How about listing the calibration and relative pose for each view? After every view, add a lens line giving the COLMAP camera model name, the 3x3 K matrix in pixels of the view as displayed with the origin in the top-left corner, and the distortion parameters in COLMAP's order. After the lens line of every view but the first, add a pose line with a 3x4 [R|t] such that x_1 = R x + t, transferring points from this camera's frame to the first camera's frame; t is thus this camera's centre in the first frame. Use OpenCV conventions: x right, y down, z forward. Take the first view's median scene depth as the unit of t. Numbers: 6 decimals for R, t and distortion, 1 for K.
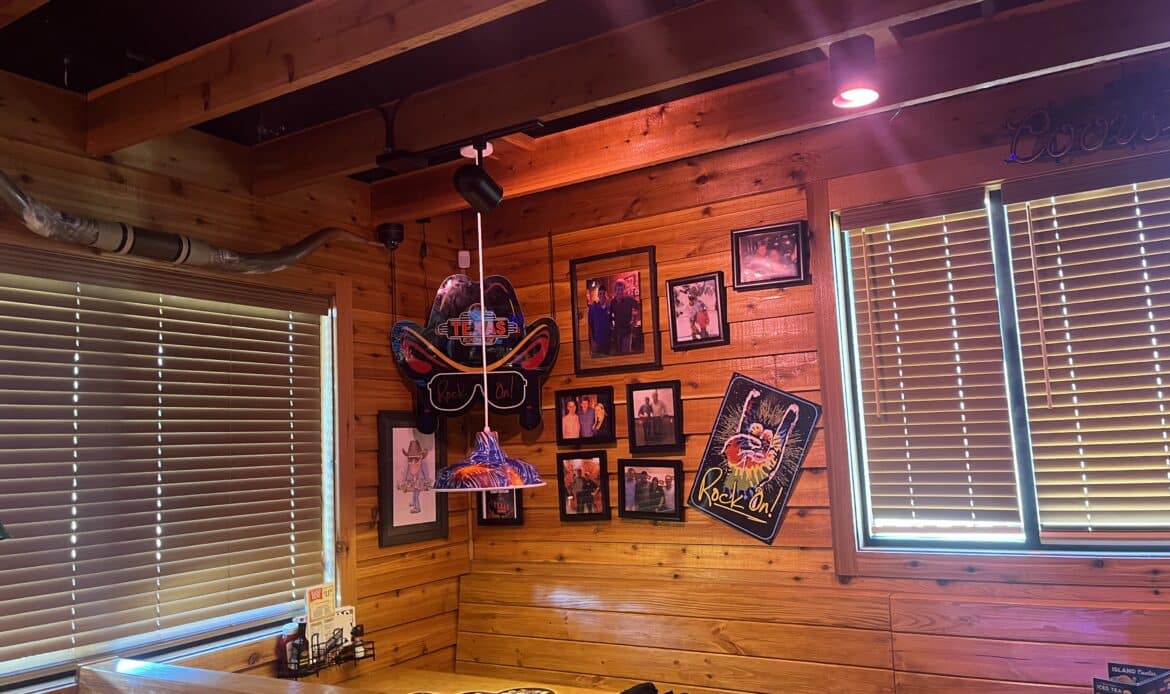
lens RADIAL K [[894.6, 0, 583.0], [0, 894.6, 342.7], [0, 0, 1]] dist [0.004574, -0.006779]
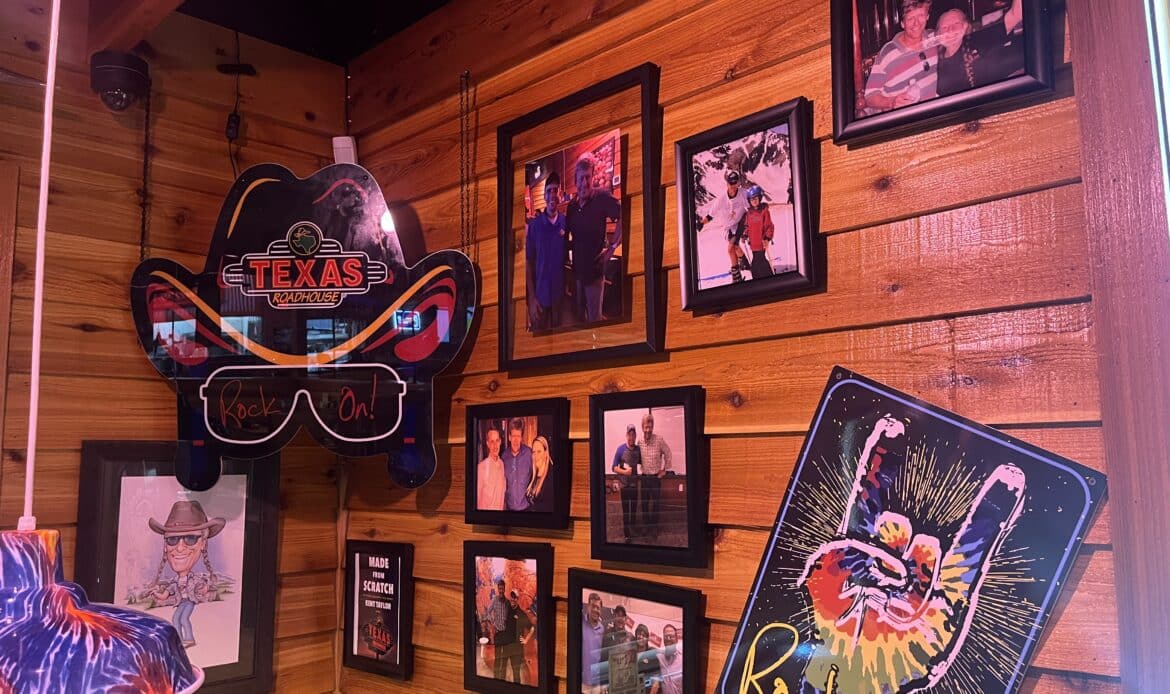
lens RADIAL K [[894.6, 0, 585.7], [0, 894.6, 354.8], [0, 0, 1]] dist [0.004574, -0.006779]
pose [[0.974744, 0.005993, -0.223244, 0.143140], [-0.004598, 0.999967, 0.006767, 0.024716], [0.223277, -0.005569, 0.974739, 0.587664]]
